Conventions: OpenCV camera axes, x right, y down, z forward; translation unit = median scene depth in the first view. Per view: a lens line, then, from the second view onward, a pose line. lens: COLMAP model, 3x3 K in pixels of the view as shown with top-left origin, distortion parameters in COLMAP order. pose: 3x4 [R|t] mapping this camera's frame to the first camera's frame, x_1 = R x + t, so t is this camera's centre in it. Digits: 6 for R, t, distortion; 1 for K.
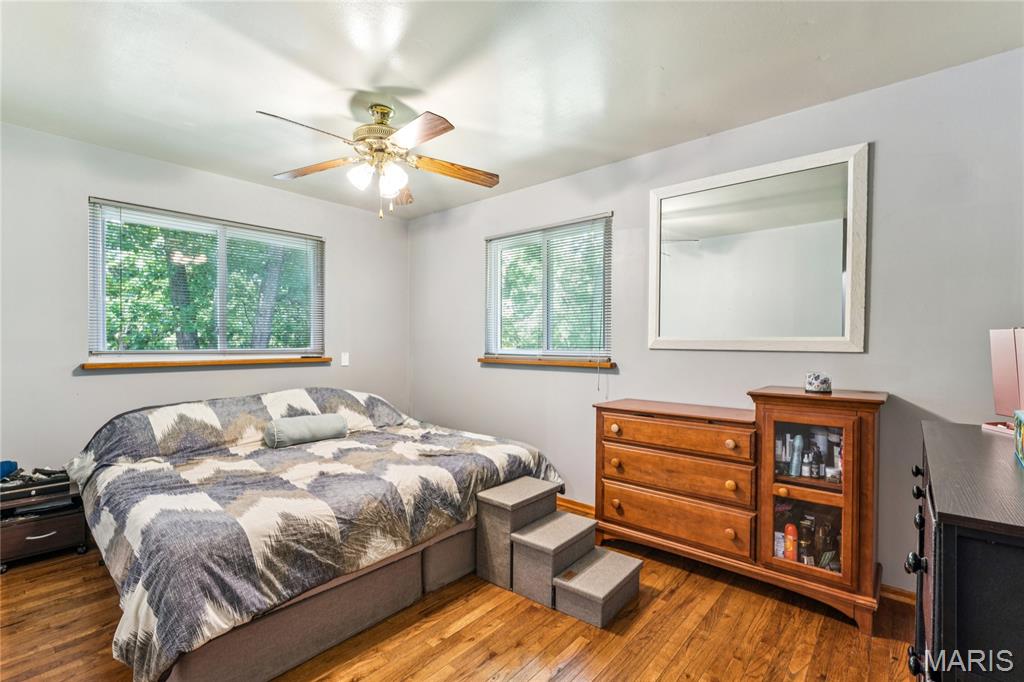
lens RADIAL K [[449.5, 0, 525.2], [0, 449.5, 346.8], [0, 0, 1]] dist [-0.000099, 0.000036]
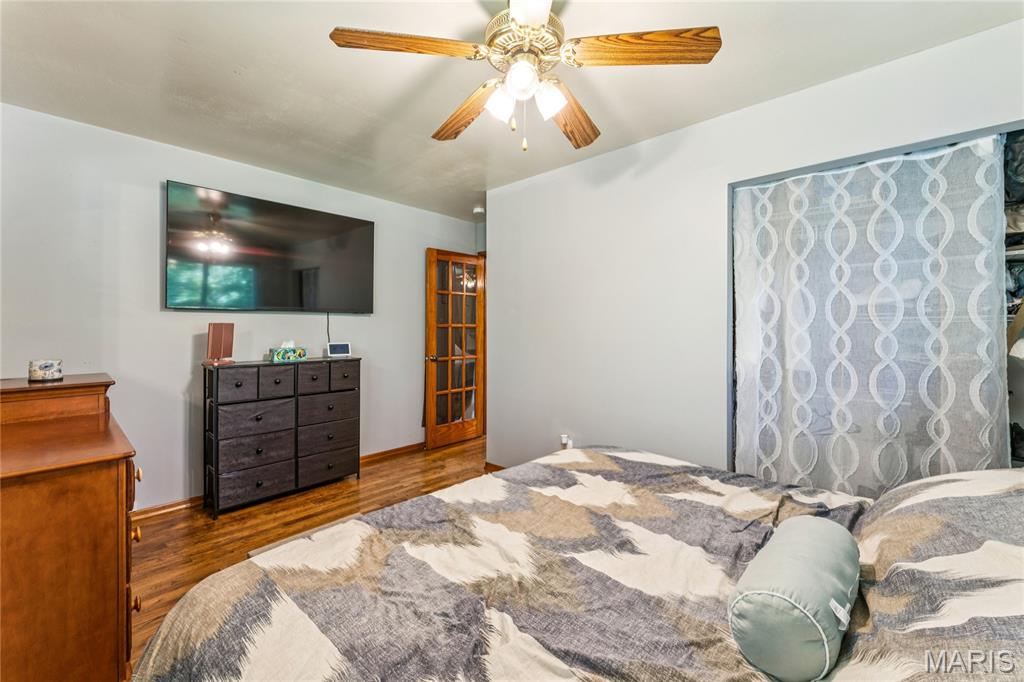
lens RADIAL K [[410.4, 0, 512.0], [0, 410.4, 341.0], [0, 0, 1]] dist [-0.000430, -0.000153]
pose [[-0.997905, -0.002259, 0.064650, -0.400128], [-0.001231, 0.999872, 0.015944, -0.007639], [-0.064678, 0.015831, -0.997781, 1.901708]]
